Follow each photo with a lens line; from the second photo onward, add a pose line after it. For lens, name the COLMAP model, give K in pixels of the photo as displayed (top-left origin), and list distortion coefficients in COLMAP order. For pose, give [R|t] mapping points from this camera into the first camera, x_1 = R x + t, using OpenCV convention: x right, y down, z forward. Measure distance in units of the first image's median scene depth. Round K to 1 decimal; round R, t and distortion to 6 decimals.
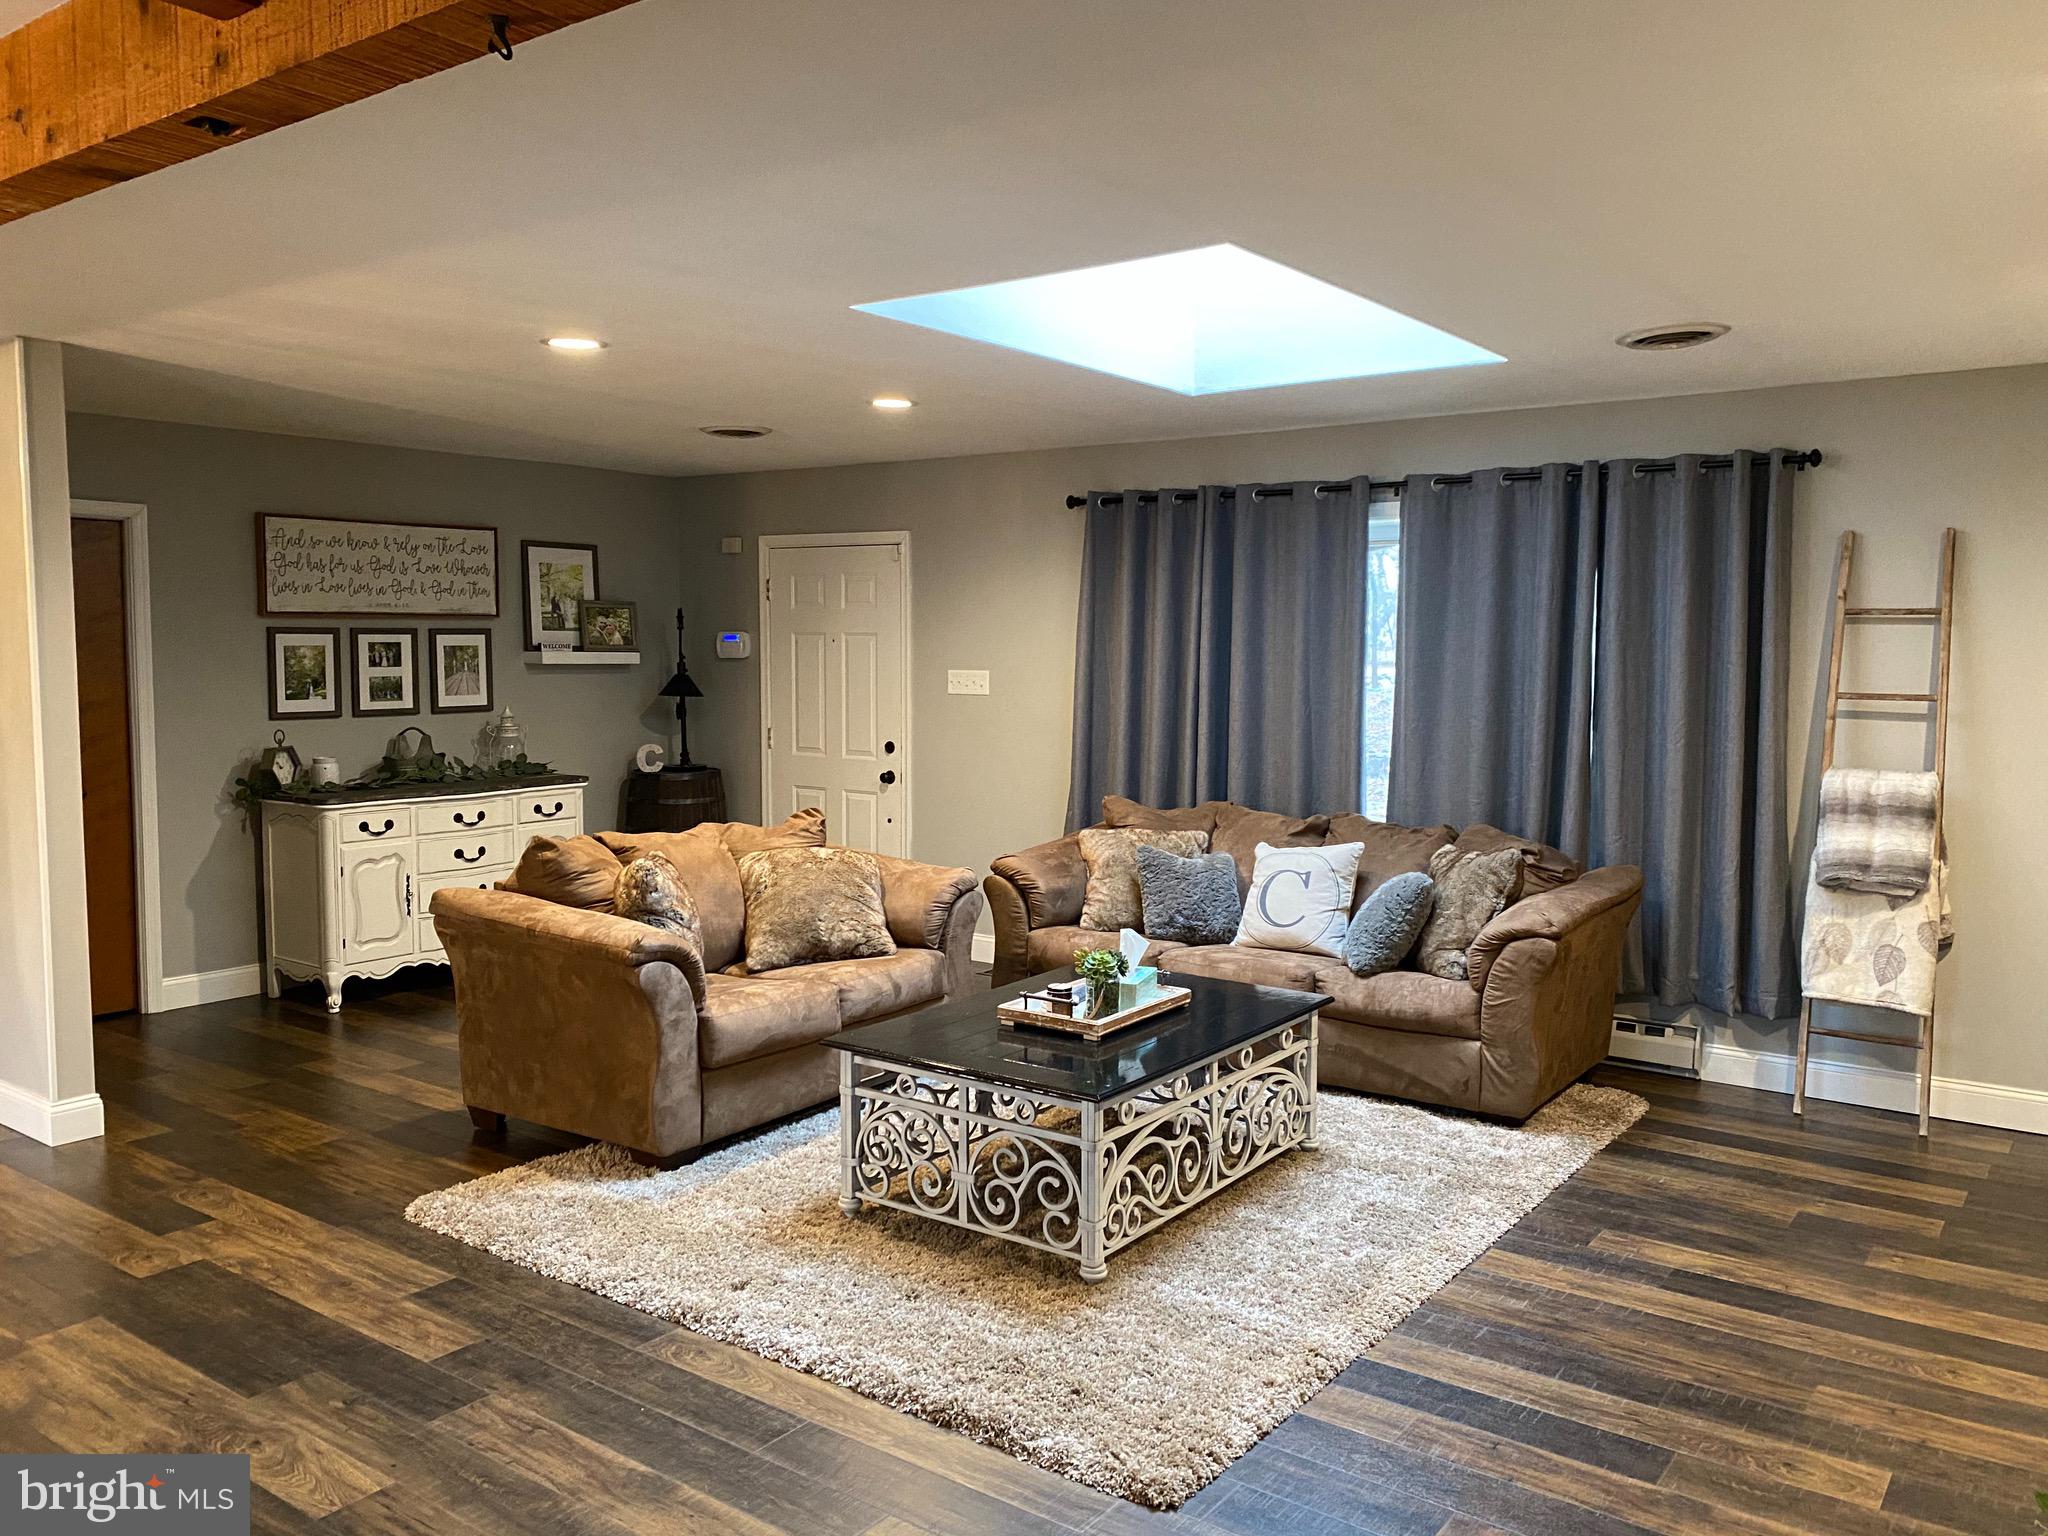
lens RADIAL K [[1584.7, 0, 1013.5], [0, 1584.7, 761.9], [0, 0, 1]] dist [0.071767, -0.094099]
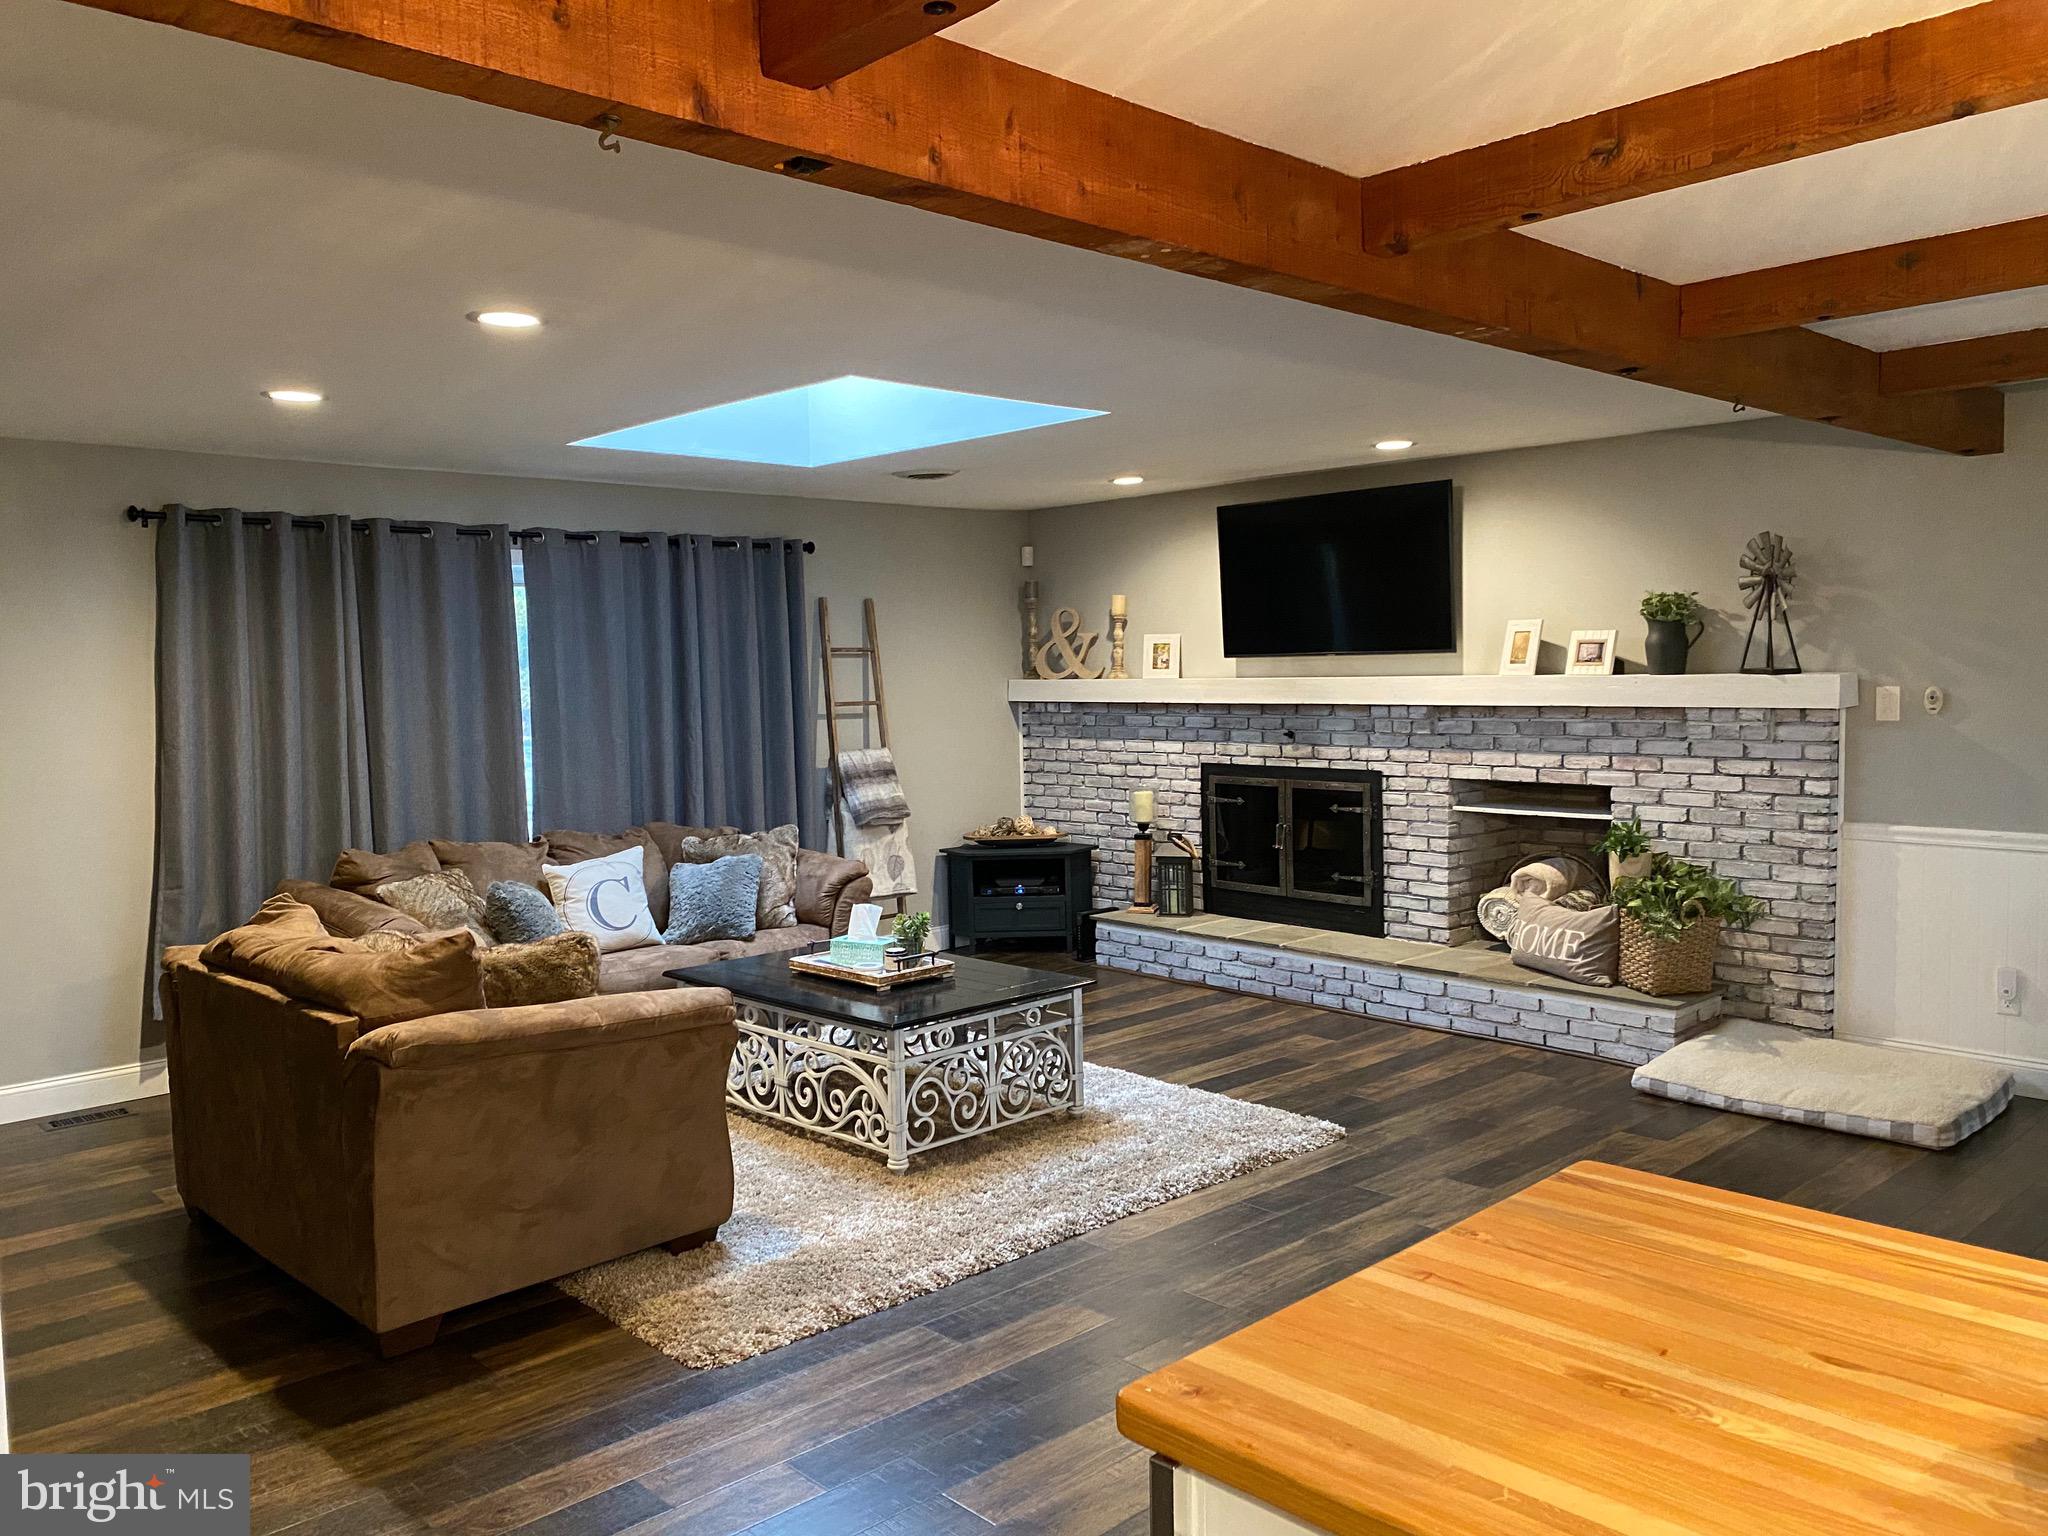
lens RADIAL K [[1584.7, 0, 1018.3], [0, 1584.7, 754.5], [0, 0, 1]] dist [0.071767, -0.094099]
pose [[0.171802, -0.057566, 0.983448, -1.066009], [0.102837, 0.993885, 0.040212, -0.040656], [-0.979749, 0.094227, 0.176671, 0.633286]]
